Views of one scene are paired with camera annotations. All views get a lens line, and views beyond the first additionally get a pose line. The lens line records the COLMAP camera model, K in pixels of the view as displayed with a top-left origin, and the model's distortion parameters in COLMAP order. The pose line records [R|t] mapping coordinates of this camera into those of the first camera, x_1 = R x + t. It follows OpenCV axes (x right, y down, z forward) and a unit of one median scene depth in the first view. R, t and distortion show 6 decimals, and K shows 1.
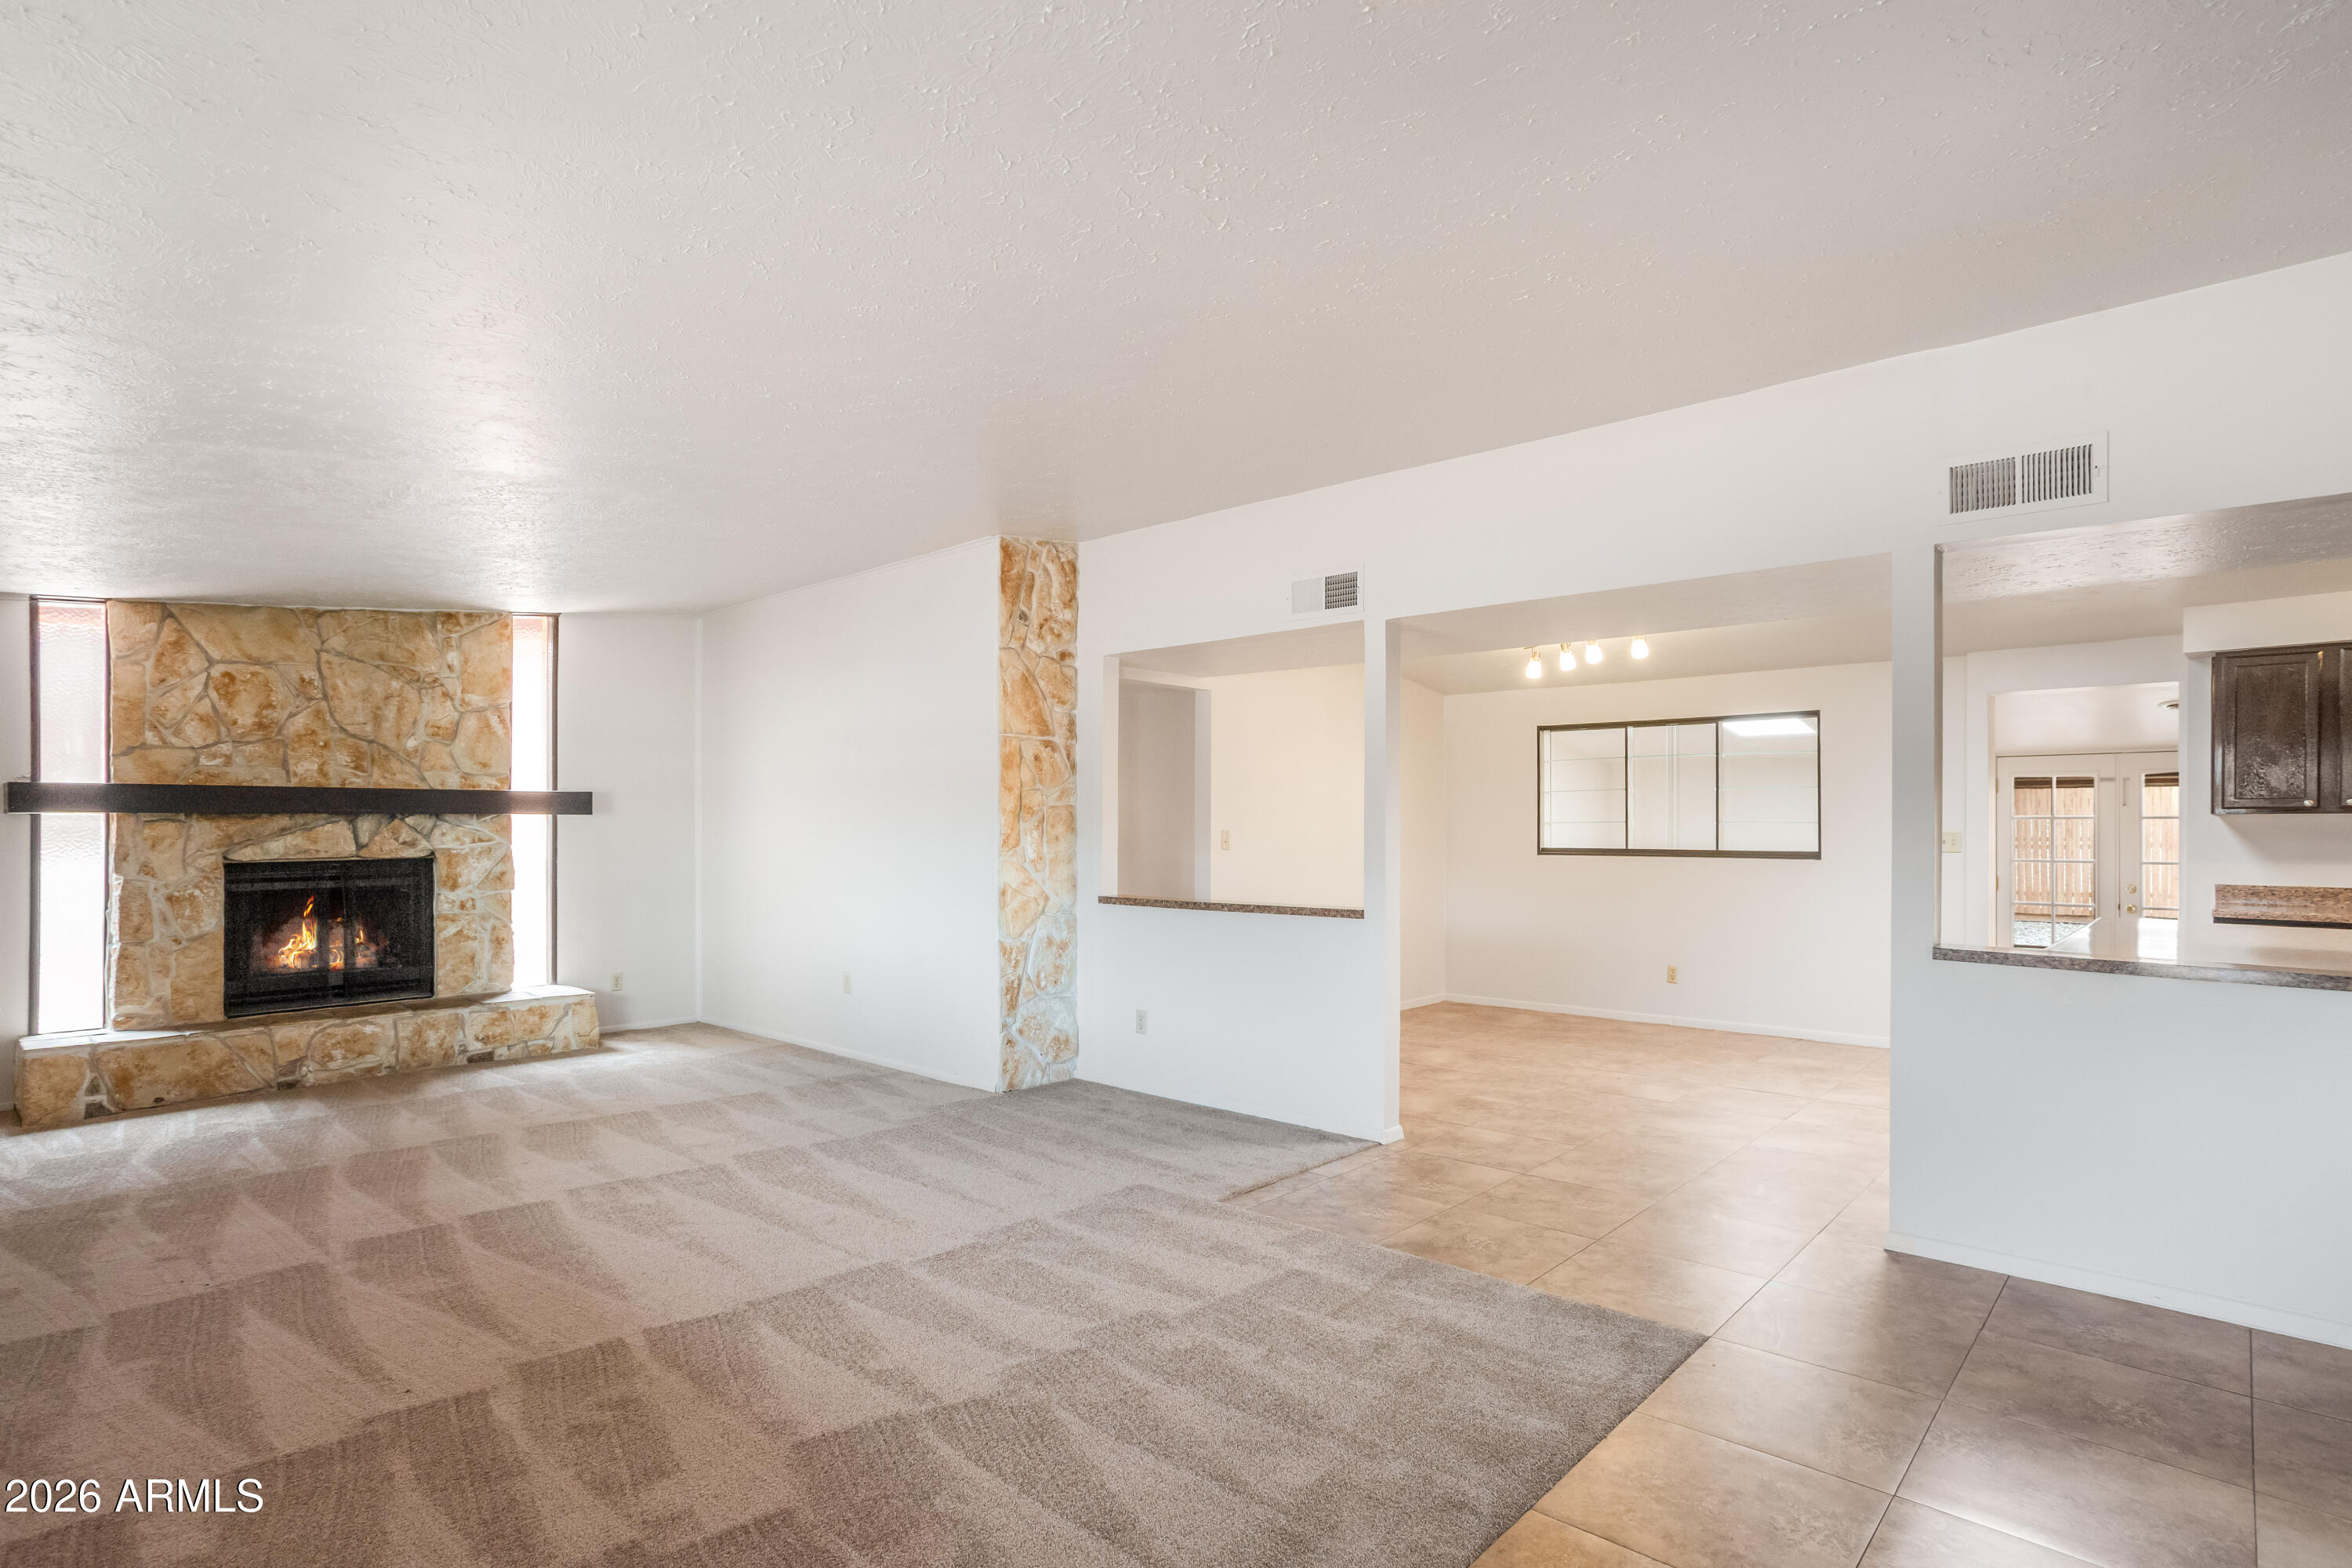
lens RADIAL K [[1165.5, 0, 1175.7], [0, 1165.5, 807.8], [0, 0, 1]] dist [-0.026923, 0.009621]
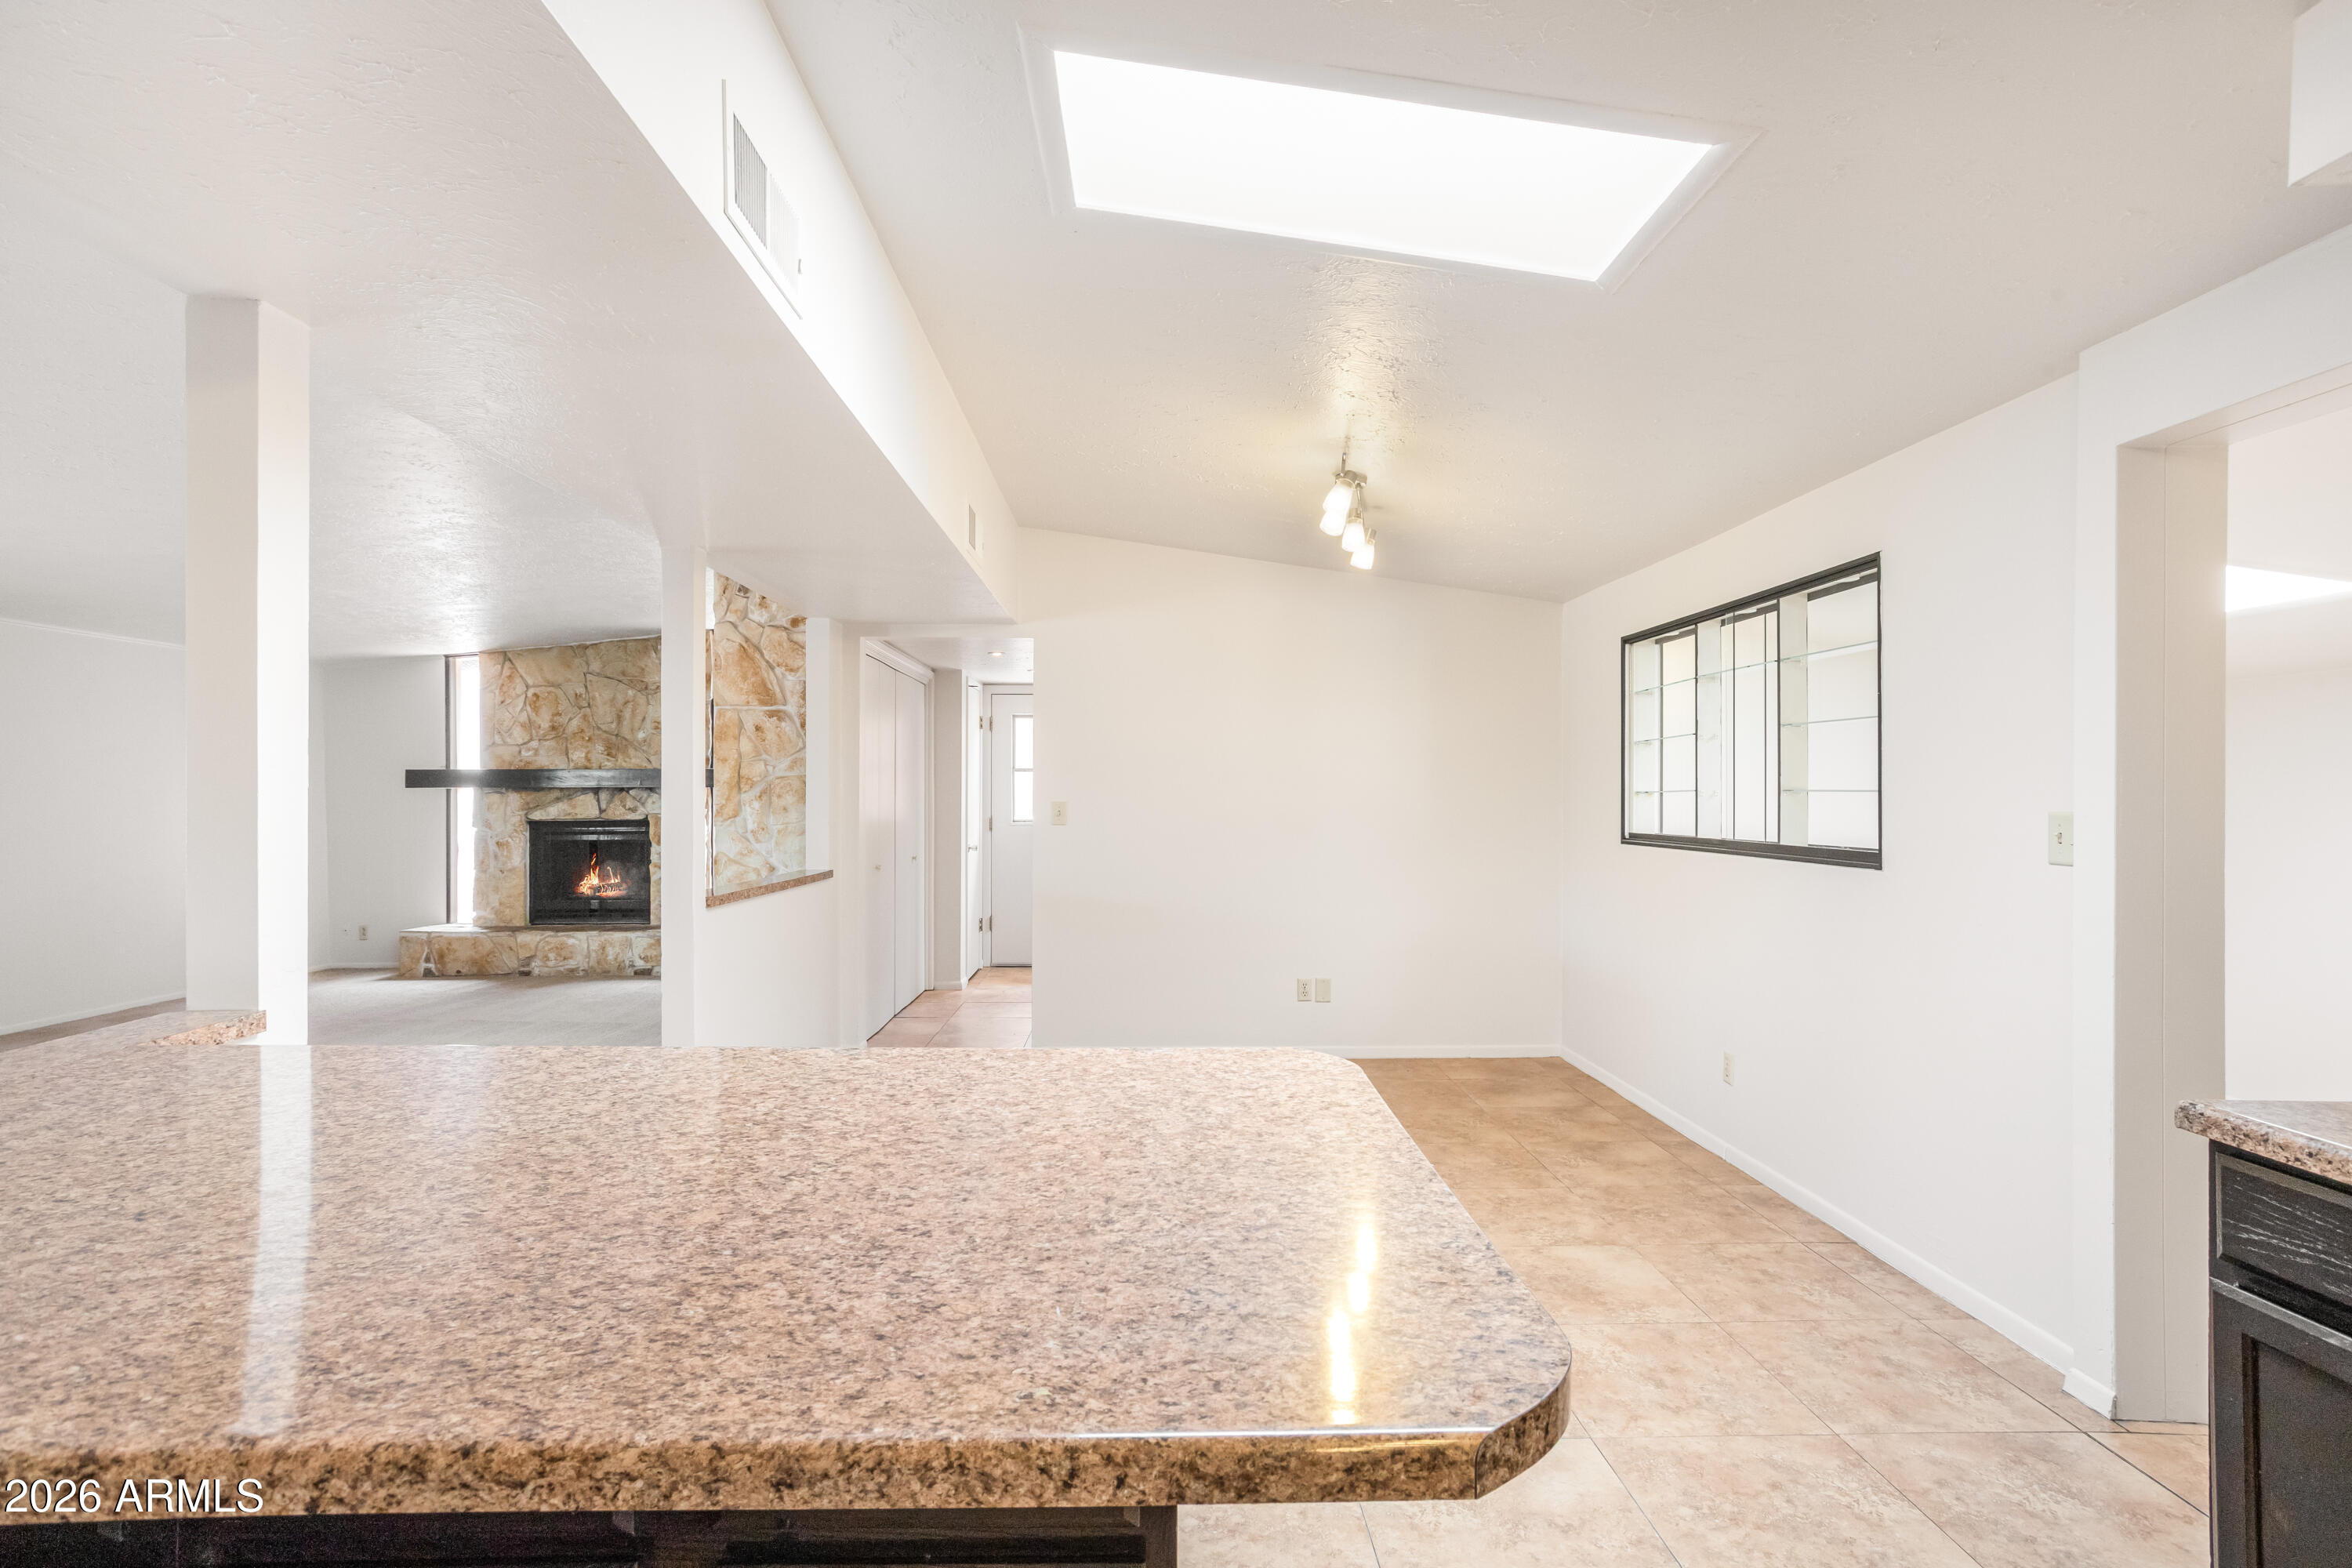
lens RADIAL K [[1165.5, 0, 1172.7], [0, 1165.5, 799.8], [0, 0, 1]] dist [-0.026923, 0.009621]
pose [[0.694441, 0.002554, -0.719545, 0.830957], [0.009085, 0.999883, 0.012317, 0.009401], [0.719492, -0.015090, 0.694337, 0.554957]]
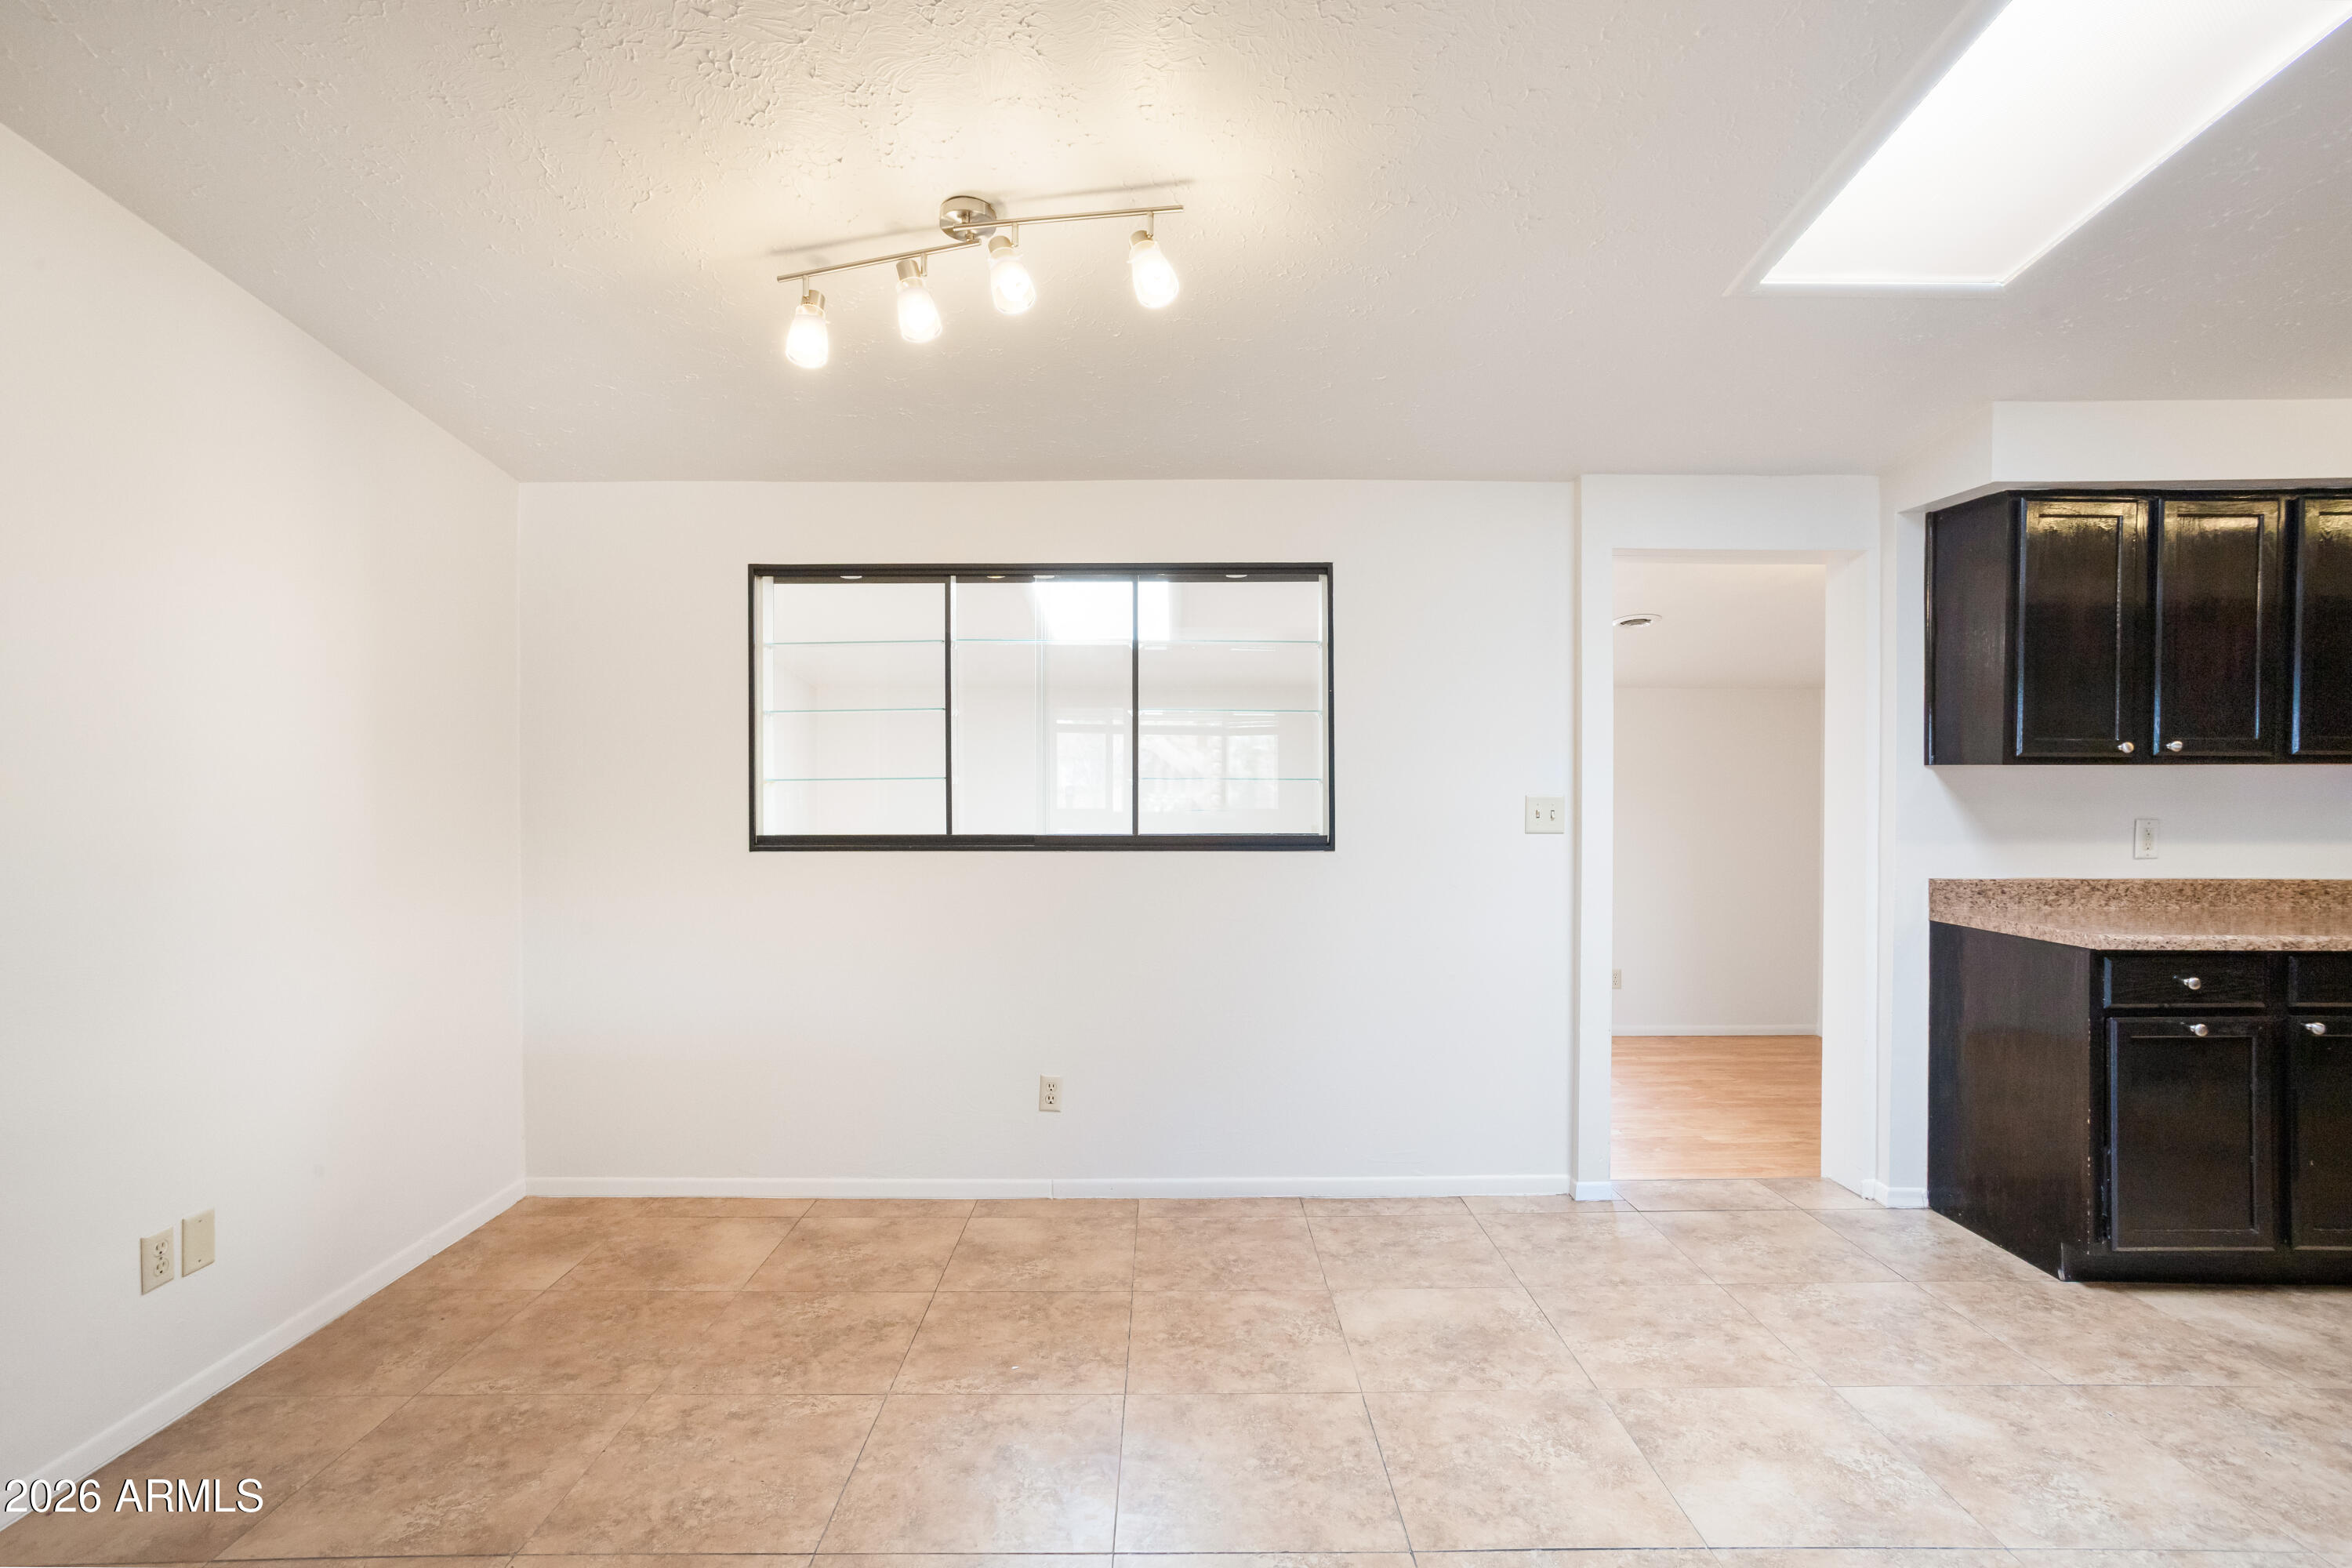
lens RADIAL K [[1165.5, 0, 1135.2], [0, 1165.5, 791.4], [0, 0, 1]] dist [-0.026923, 0.009621]
pose [[0.729167, -0.002678, 0.684331, 0.160132], [-0.008251, 0.999885, 0.012705, 0.014322], [-0.684286, -0.014910, 0.729061, 0.805122]]
